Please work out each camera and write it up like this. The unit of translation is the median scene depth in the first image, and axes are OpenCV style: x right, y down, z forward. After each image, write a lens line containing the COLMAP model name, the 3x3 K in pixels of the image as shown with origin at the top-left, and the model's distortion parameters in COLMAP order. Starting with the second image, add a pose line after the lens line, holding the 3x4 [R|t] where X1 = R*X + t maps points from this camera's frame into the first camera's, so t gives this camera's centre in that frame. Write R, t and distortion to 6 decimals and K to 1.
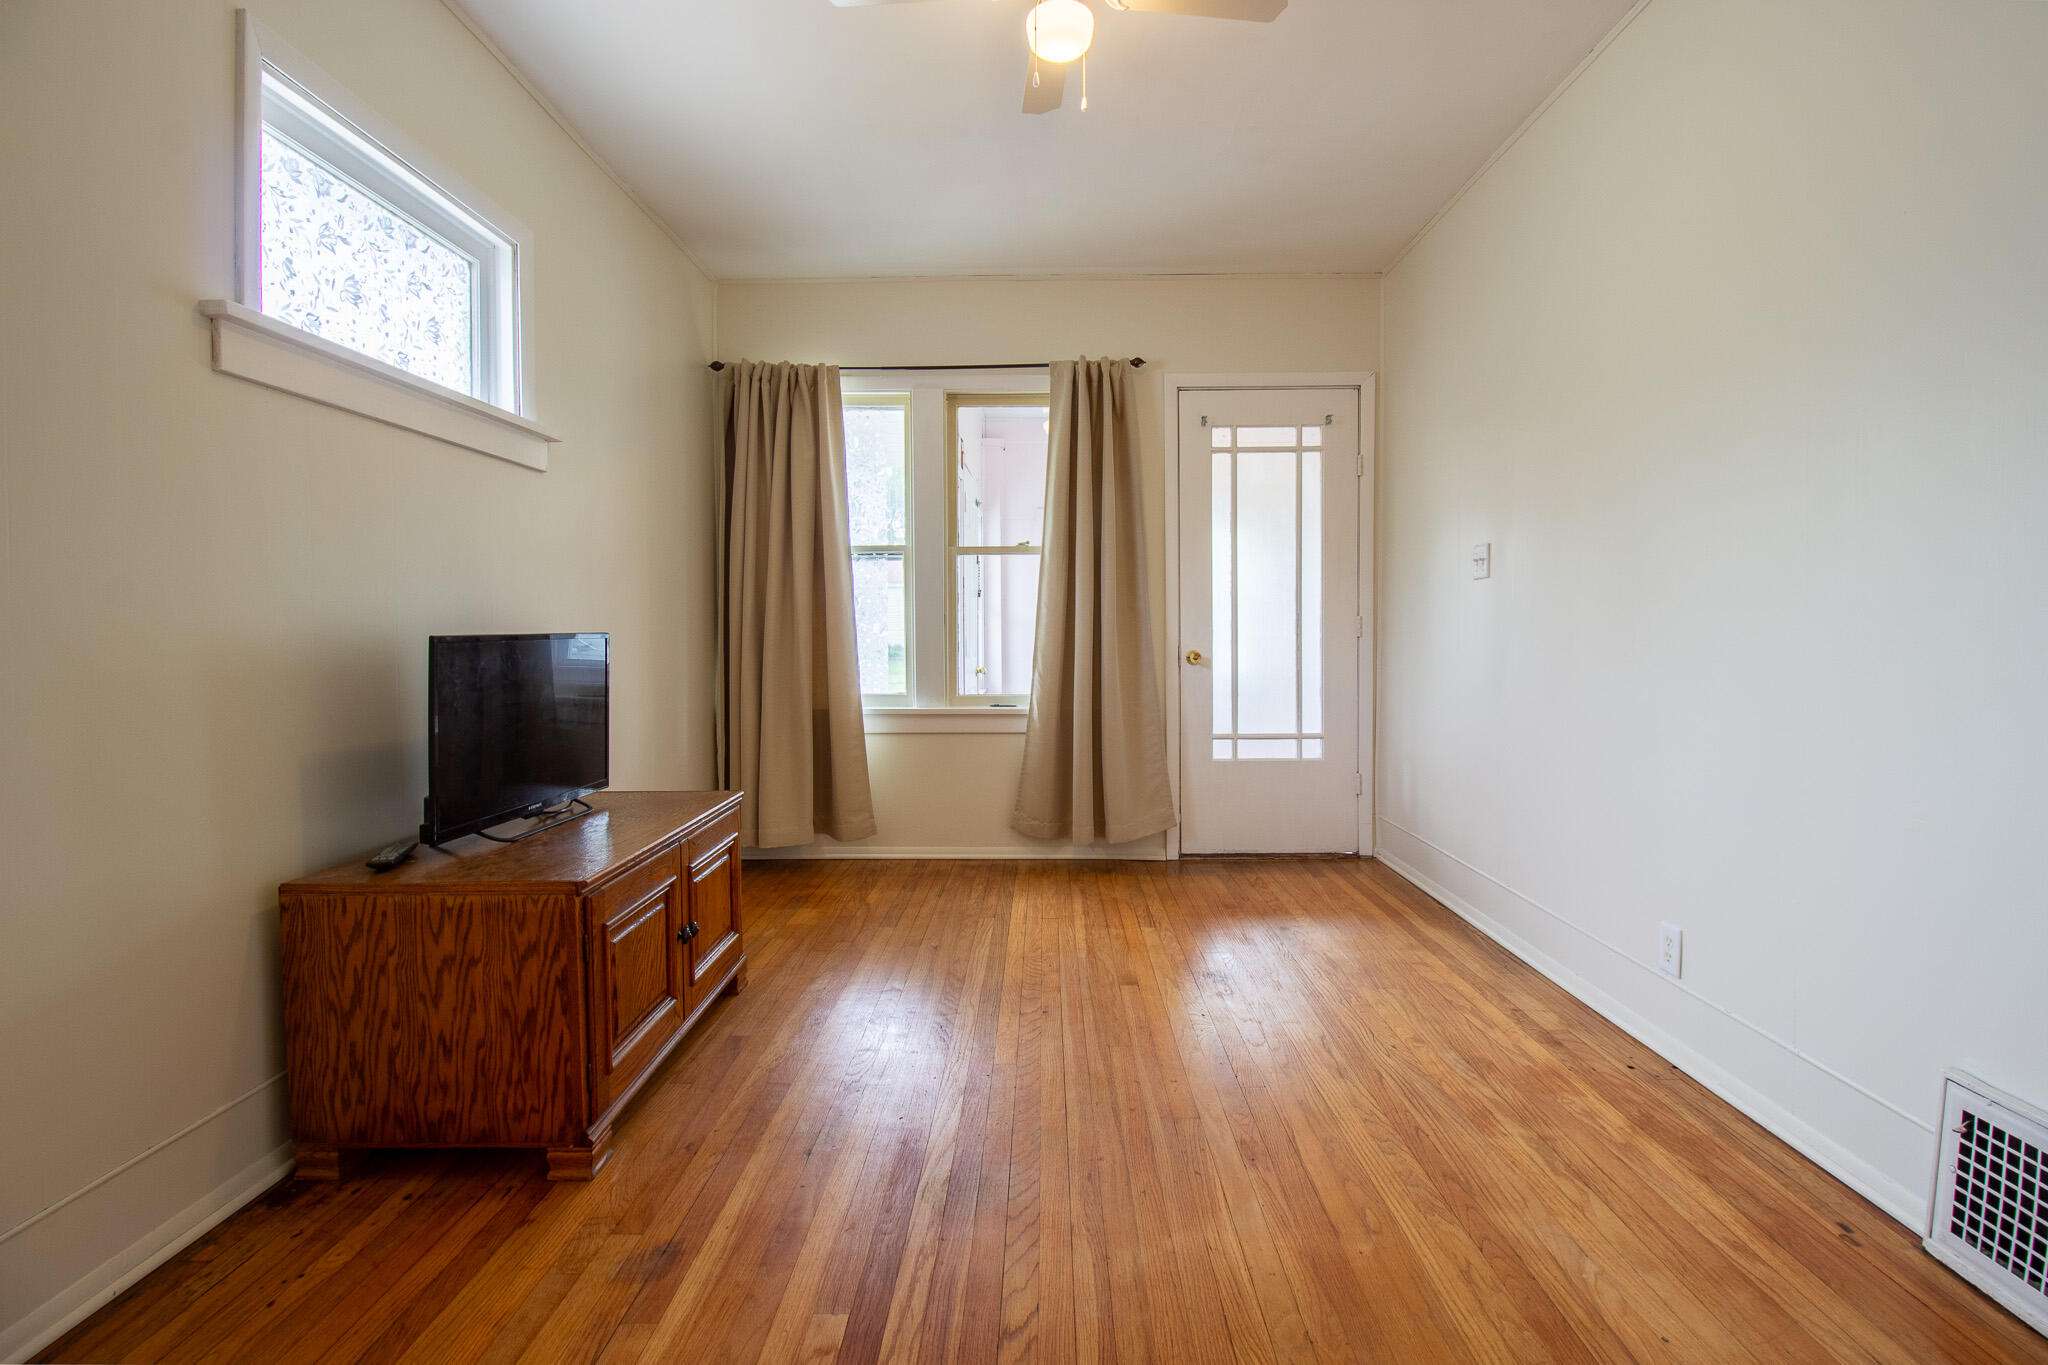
lens RADIAL K [[976.4, 0, 1057.1], [0, 976.4, 666.2], [0, 0, 1]] dist [0.000307, -0.012541]
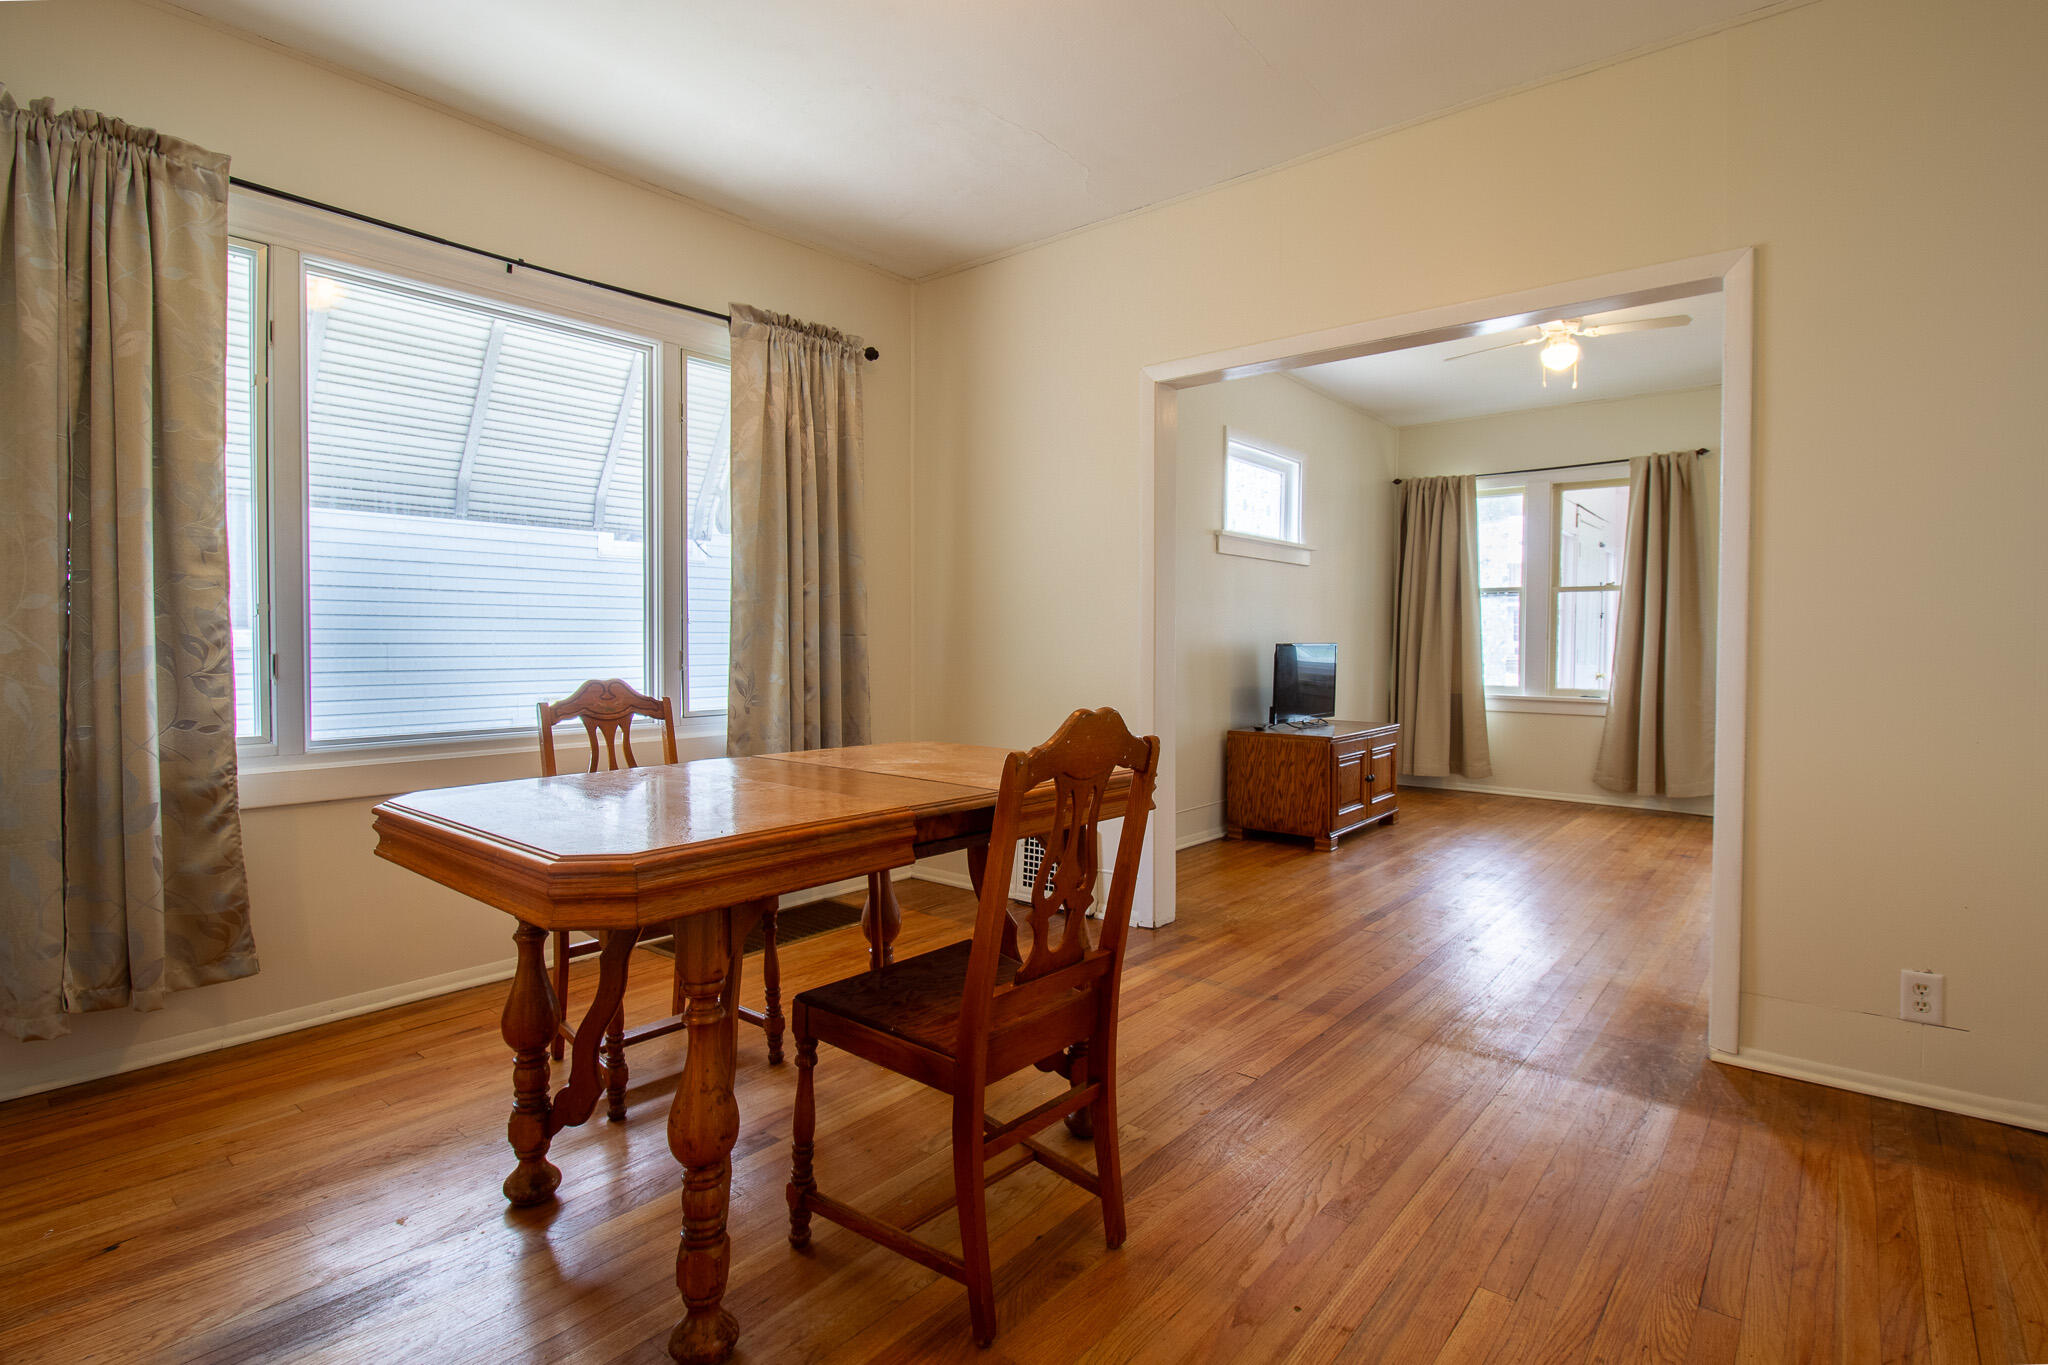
lens RADIAL K [[989.7, 0, 1026.3], [0, 989.7, 661.1], [0, 0, 1]] dist [0.001135, -0.013138]
pose [[0.764334, 0.021180, -0.644472, 0.315702], [-0.032694, 0.999448, -0.005929, 0.030262], [0.643991, 0.025602, 0.764605, -0.827803]]
